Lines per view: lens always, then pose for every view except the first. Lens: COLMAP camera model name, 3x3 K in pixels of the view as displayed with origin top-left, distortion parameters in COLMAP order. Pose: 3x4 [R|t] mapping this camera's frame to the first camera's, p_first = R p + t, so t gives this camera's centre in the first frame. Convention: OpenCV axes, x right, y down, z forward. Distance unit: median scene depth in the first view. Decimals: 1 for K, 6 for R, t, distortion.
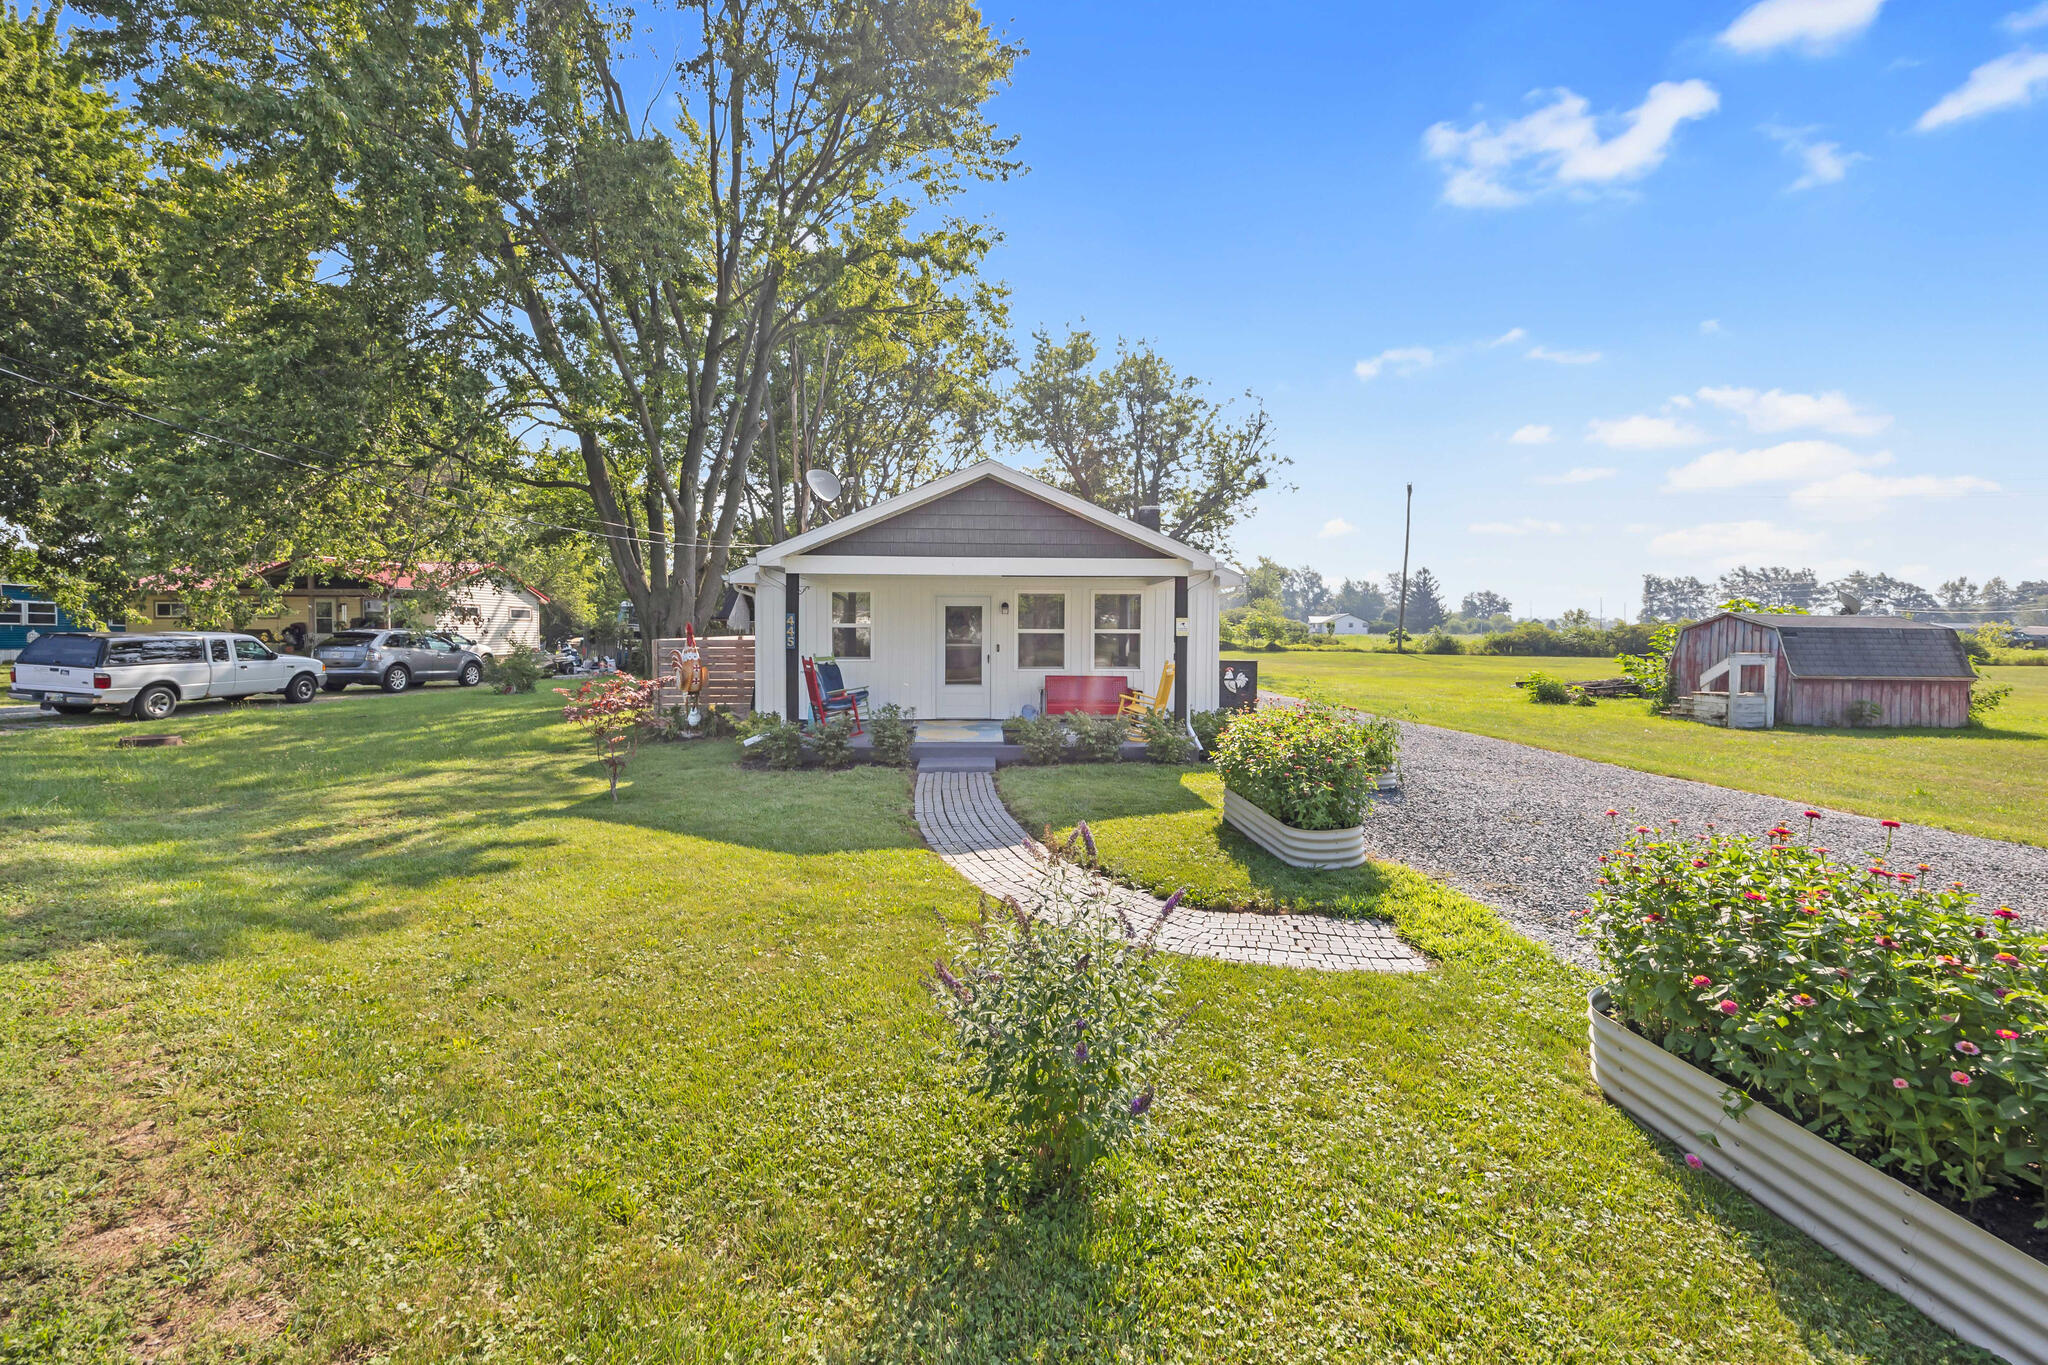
lens RADIAL K [[814.5, 0, 1032.3], [0, 814.5, 671.4], [0, 0, 1]] dist [-0.001975, -0.000002]
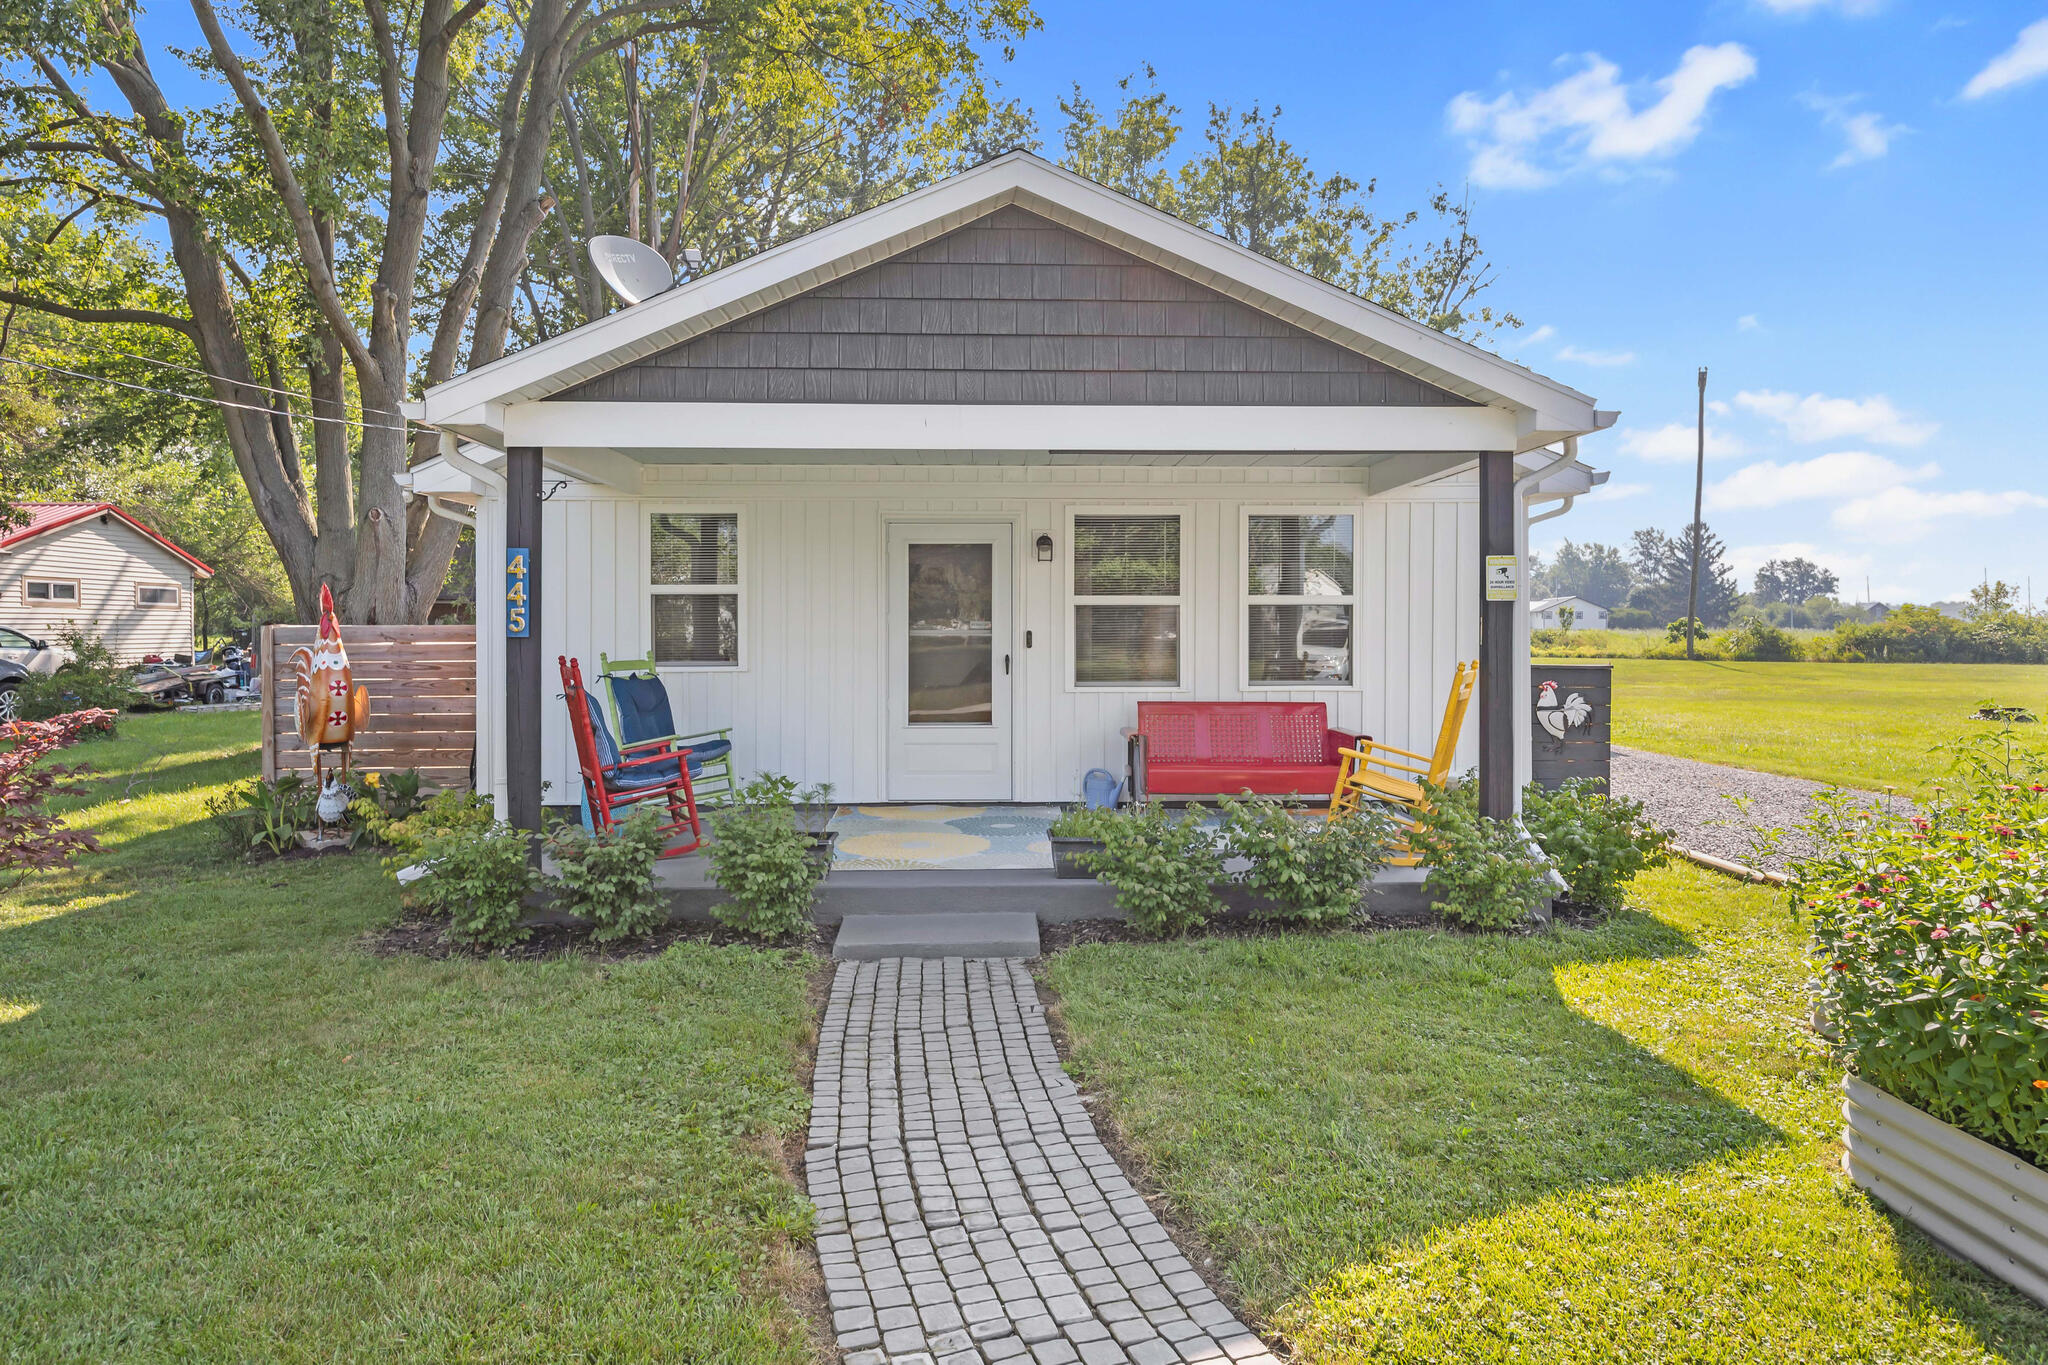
lens RADIAL K [[1292.2, 0, 1025.6], [0, 1292.2, 661.6], [0, 0, 1]] dist [-0.002390, -0.002598]
pose [[0.999808, -0.005316, -0.018837, -0.028259], [0.004841, 0.999672, -0.025147, 0.000782], [0.018964, 0.025051, 0.999506, 0.280722]]
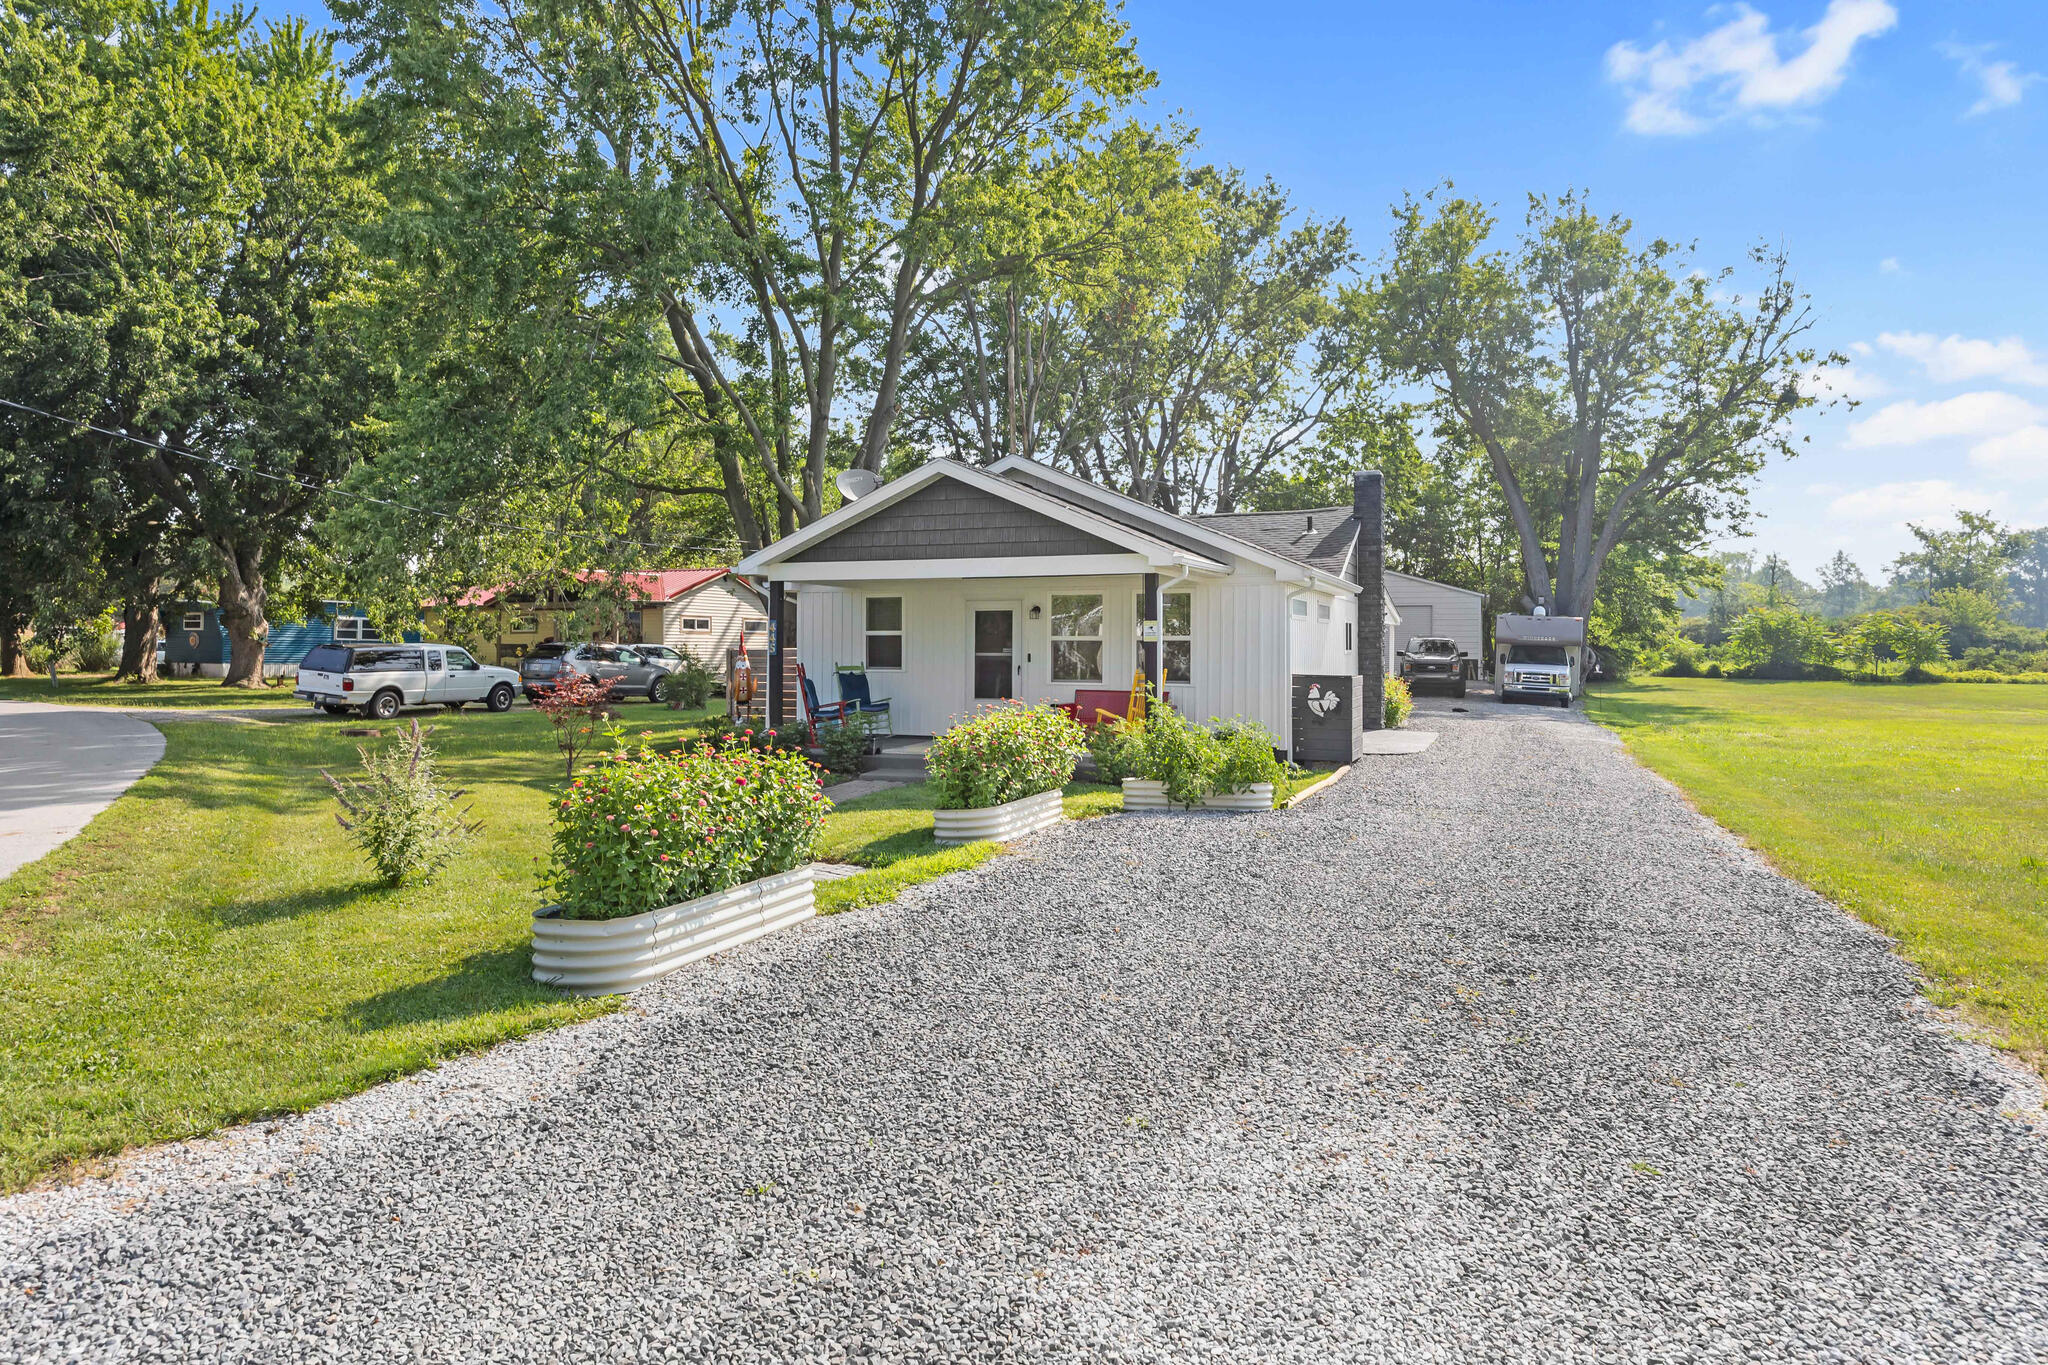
lens RADIAL K [[1246.7, 0, 1026.2], [0, 1246.7, 690.8], [0, 0, 1]] dist [-0.000574, -0.000461]
pose [[0.904418, 0.013380, -0.426438, 0.484190], [-0.020870, 0.999699, -0.012895, 0.022257], [0.426137, 0.020563, 0.904425, -0.200269]]
